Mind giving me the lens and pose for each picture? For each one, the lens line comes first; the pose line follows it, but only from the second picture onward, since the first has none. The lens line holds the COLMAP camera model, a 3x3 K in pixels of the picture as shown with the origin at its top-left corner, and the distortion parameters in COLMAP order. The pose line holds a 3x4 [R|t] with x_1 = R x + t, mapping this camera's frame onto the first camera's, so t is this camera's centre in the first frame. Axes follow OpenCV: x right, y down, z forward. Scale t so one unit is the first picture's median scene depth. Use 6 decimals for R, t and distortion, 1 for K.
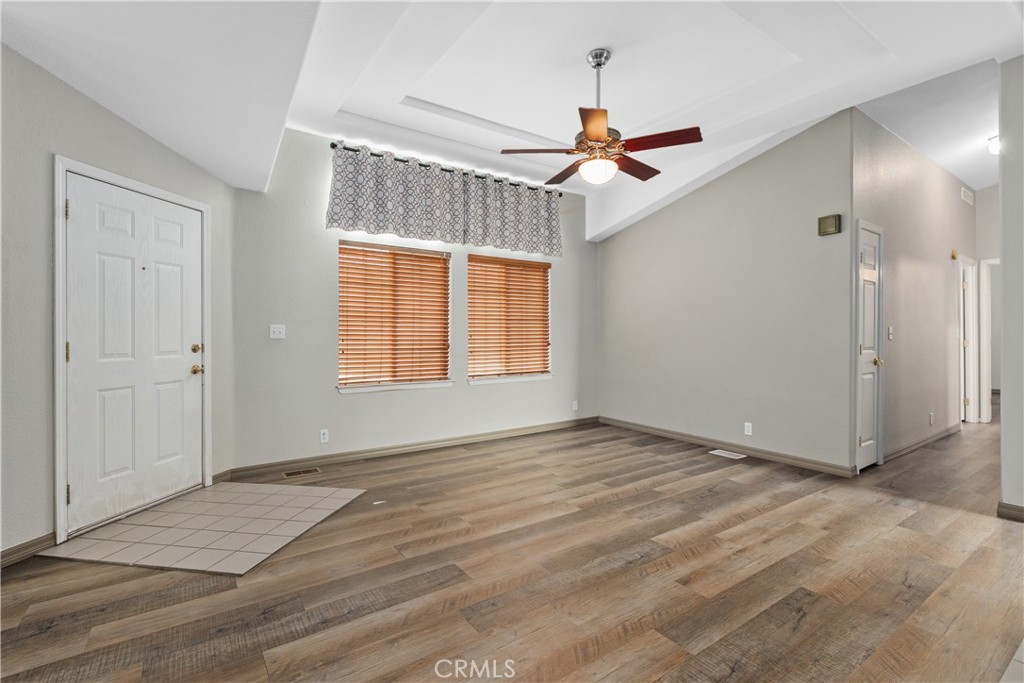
lens RADIAL K [[469.5, 0, 511.8], [0, 469.5, 333.2], [0, 0, 1]] dist [0.000786, -0.000055]
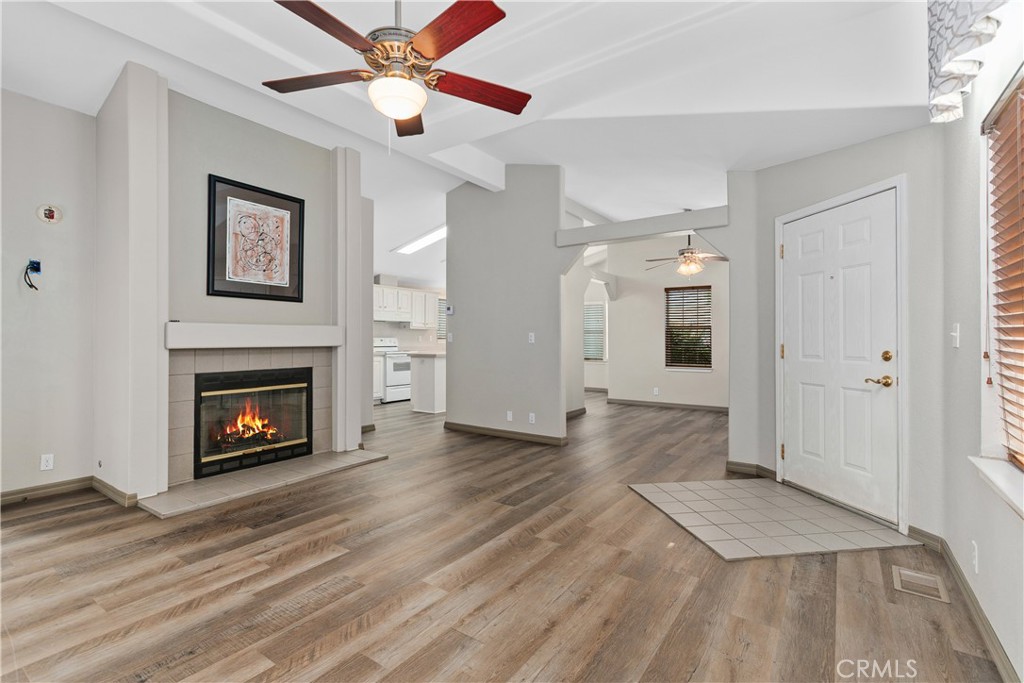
lens RADIAL K [[469.5, 0, 511.8], [0, 469.5, 333.2], [0, 0, 1]] dist [0.000786, -0.000055]
pose [[-0.939137, -0.003852, -0.343520, 0.303095], [0.000738, 0.999912, -0.013231, 0.002584], [0.343541, -0.012680, -0.939052, 1.949772]]
